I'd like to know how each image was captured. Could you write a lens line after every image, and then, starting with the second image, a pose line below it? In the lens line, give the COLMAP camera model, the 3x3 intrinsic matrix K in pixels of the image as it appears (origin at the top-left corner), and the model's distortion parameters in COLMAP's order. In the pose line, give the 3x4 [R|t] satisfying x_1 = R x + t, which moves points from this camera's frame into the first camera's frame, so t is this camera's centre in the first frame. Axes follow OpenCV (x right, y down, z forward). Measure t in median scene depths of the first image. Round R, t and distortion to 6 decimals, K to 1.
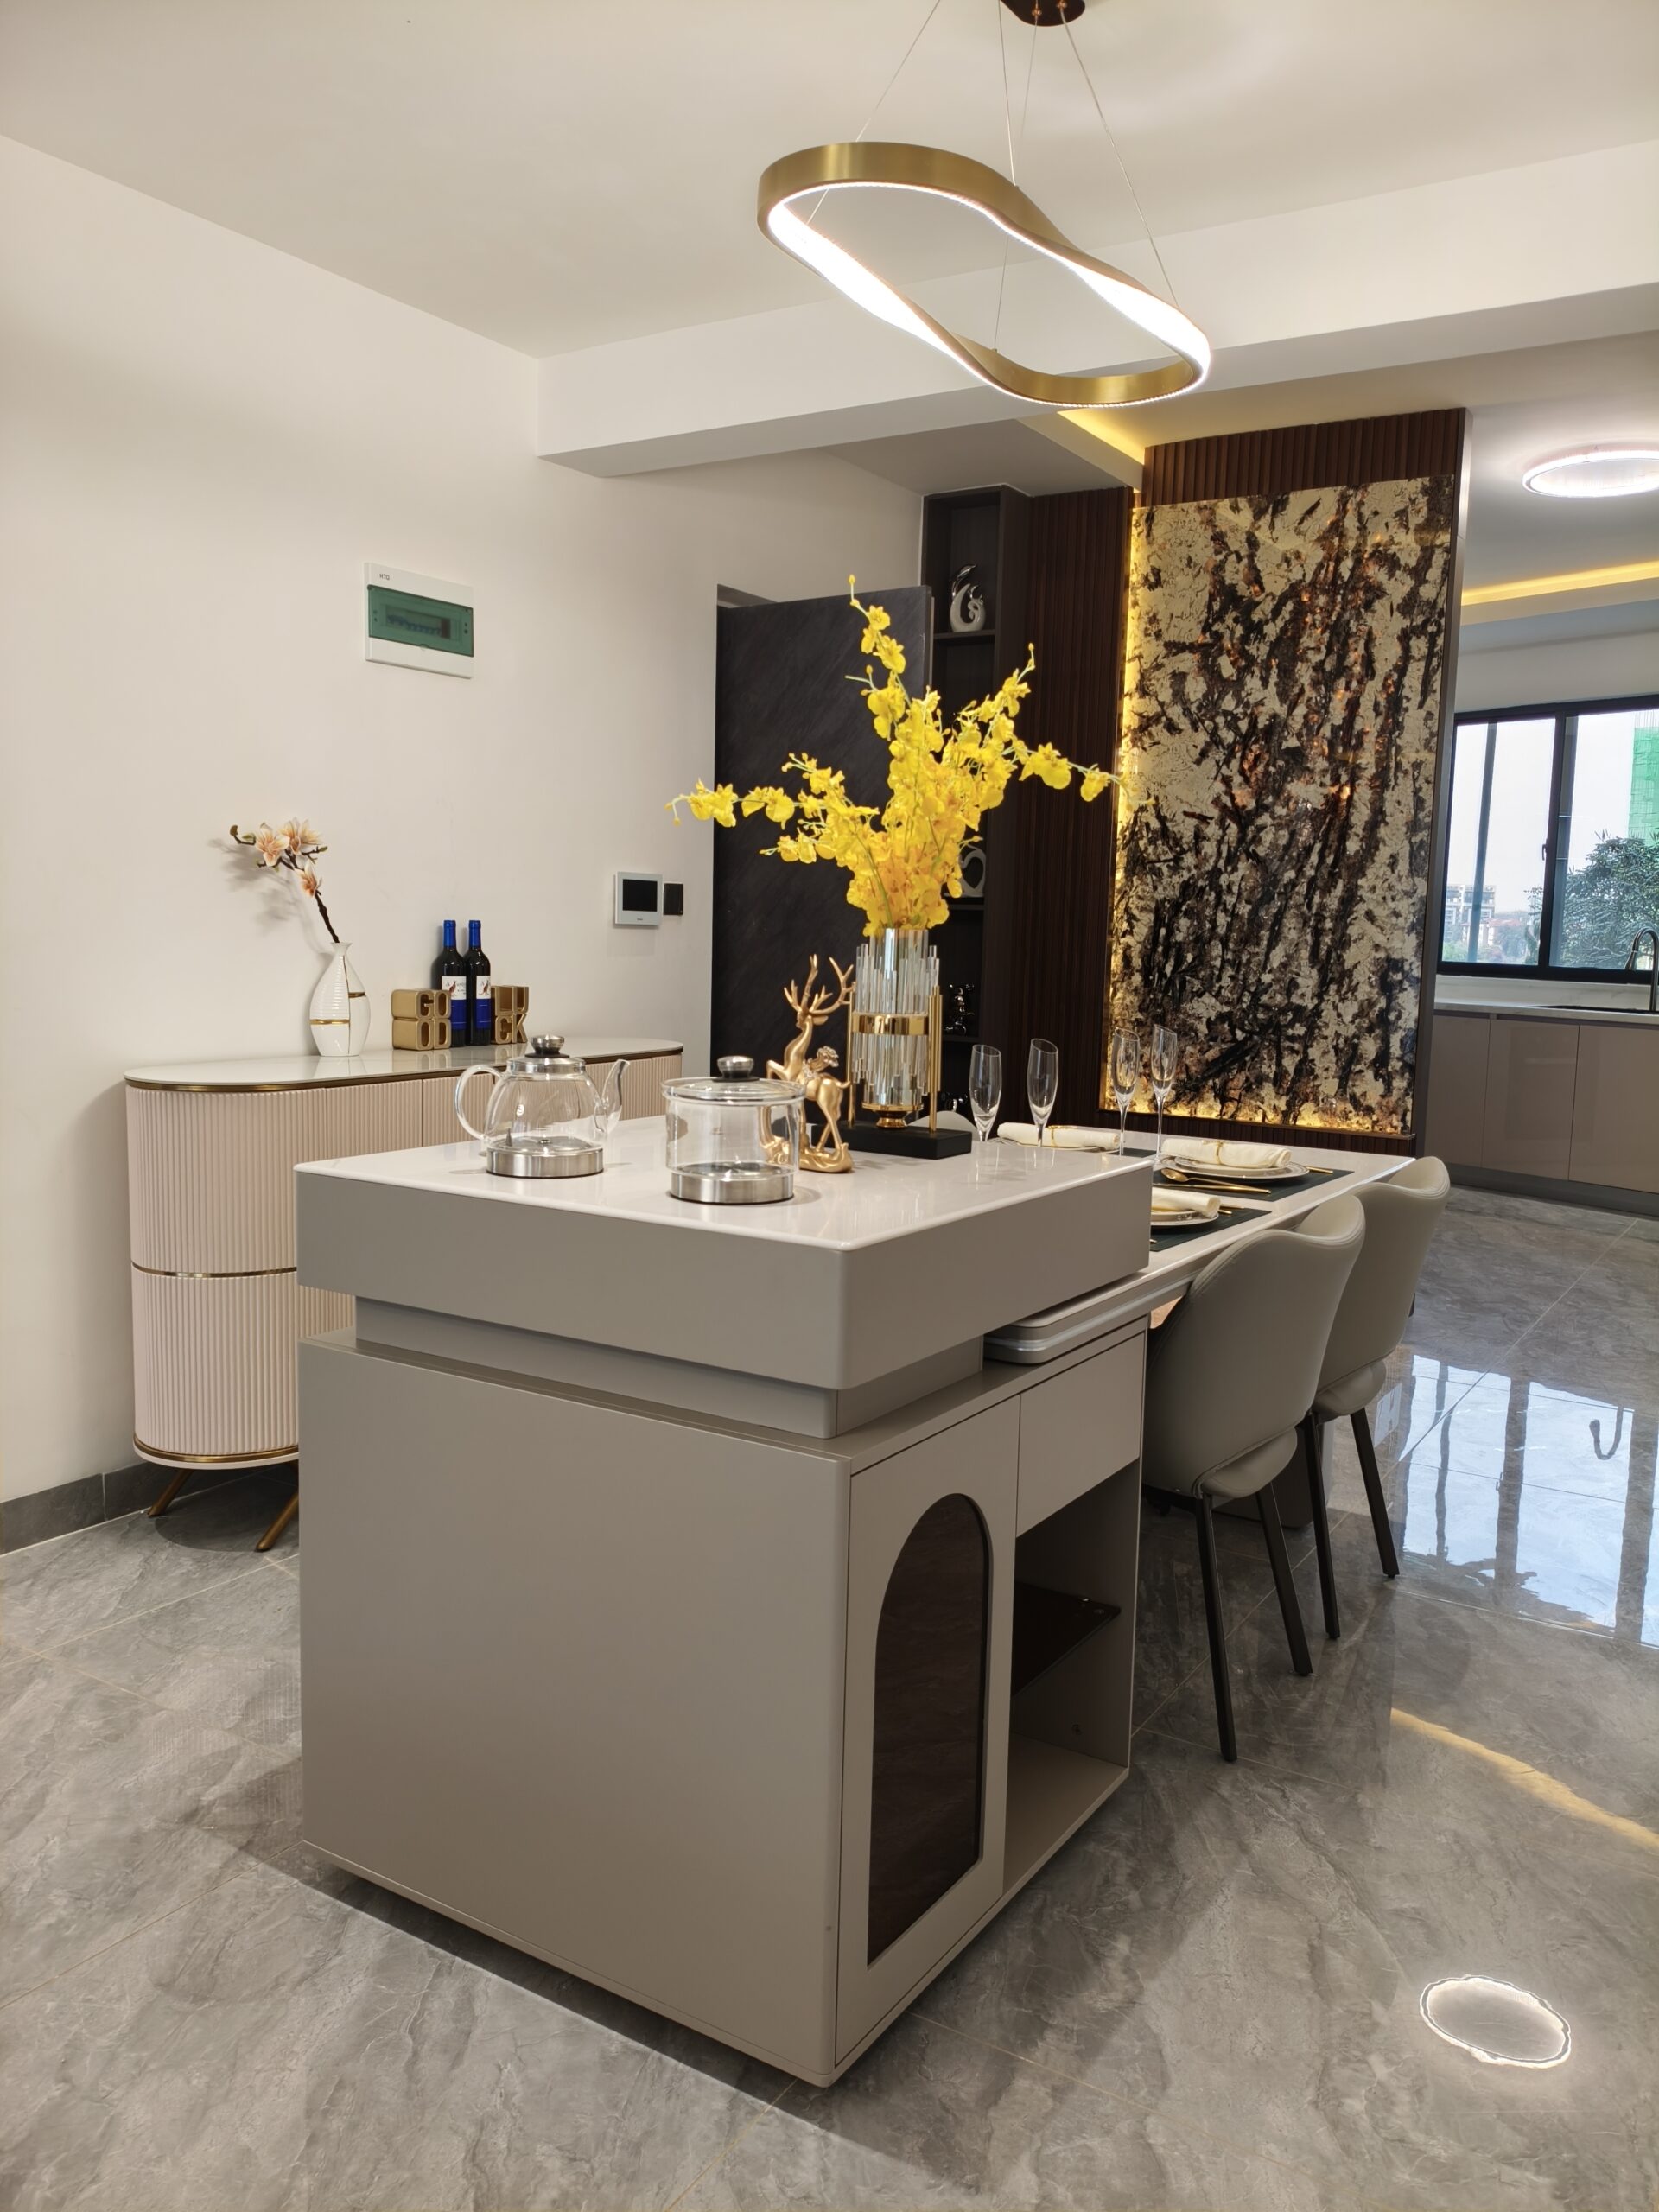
lens RADIAL K [[1694.7, 0, 829.5], [0, 1694.7, 1106.0], [0, 0, 1]] dist [-0.002964, -0.001654]
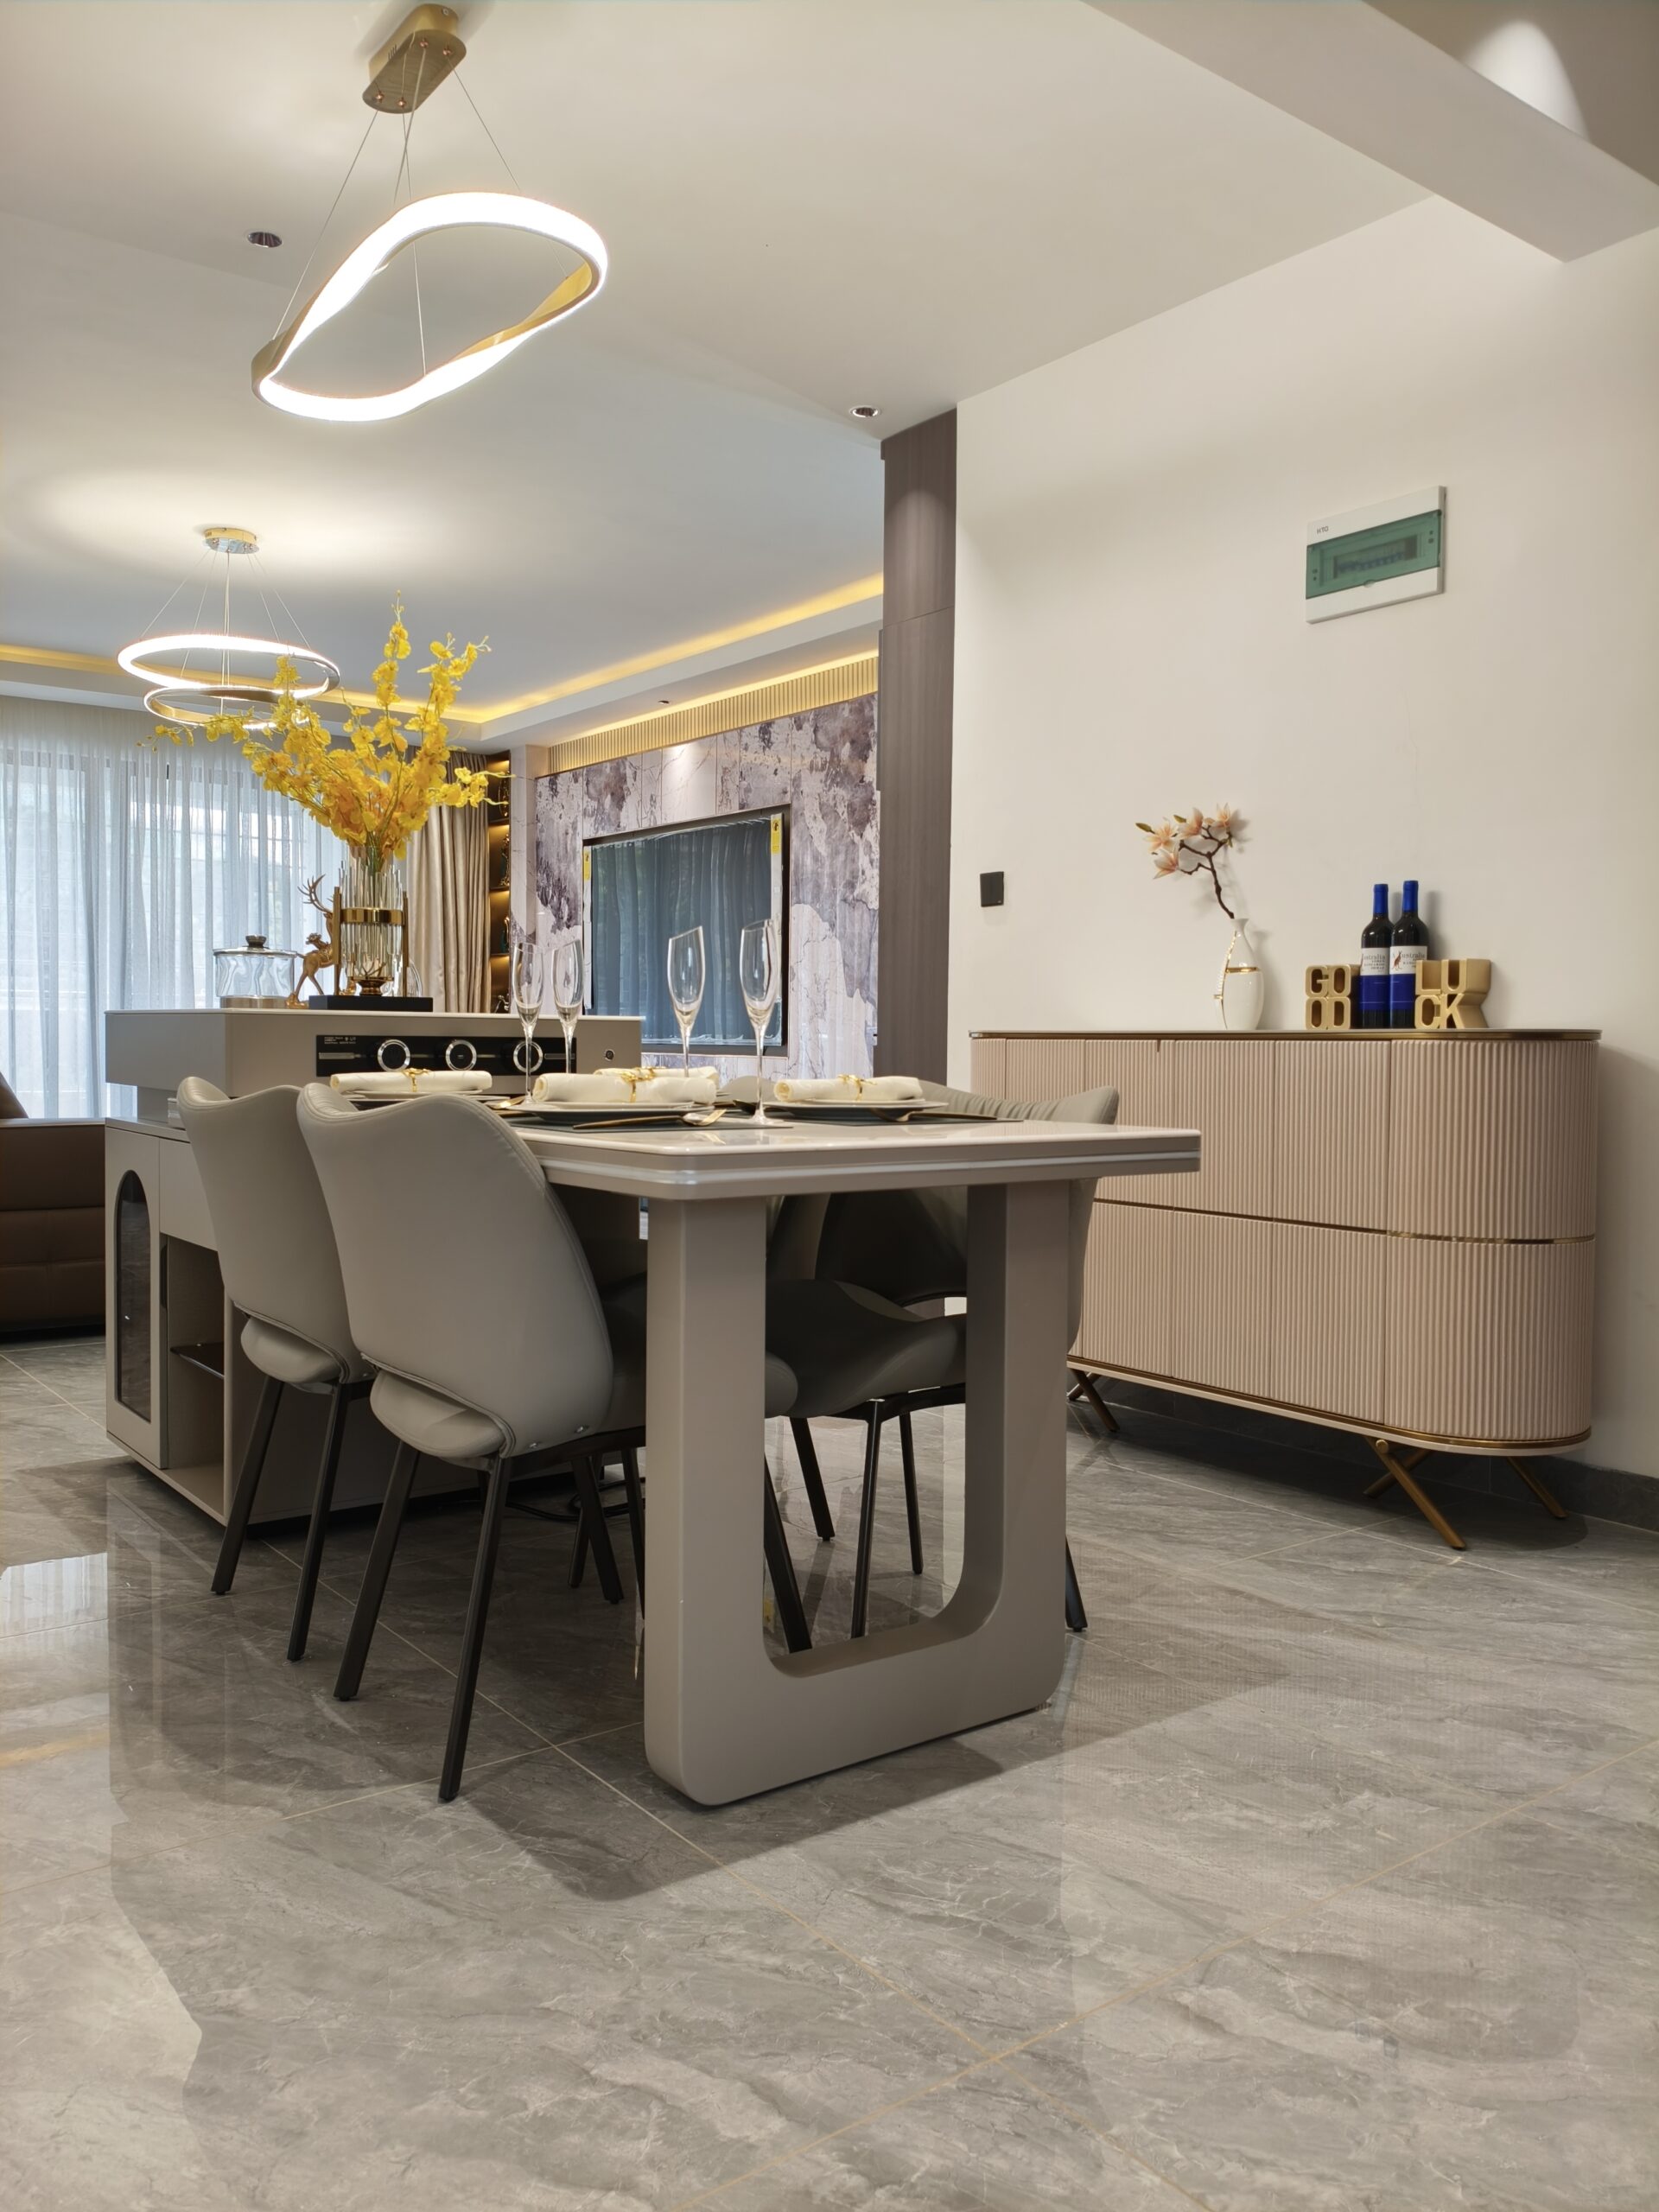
lens RADIAL K [[1694.7, 0, 829.5], [0, 1694.7, 1106.0], [0, 0, 1]] dist [-0.002964, -0.001654]
pose [[-0.357002, 0.003850, -0.934096, 0.682705], [-0.123271, 0.991051, 0.051198, -0.007405], [0.925934, 0.133425, -0.353332, 1.063316]]
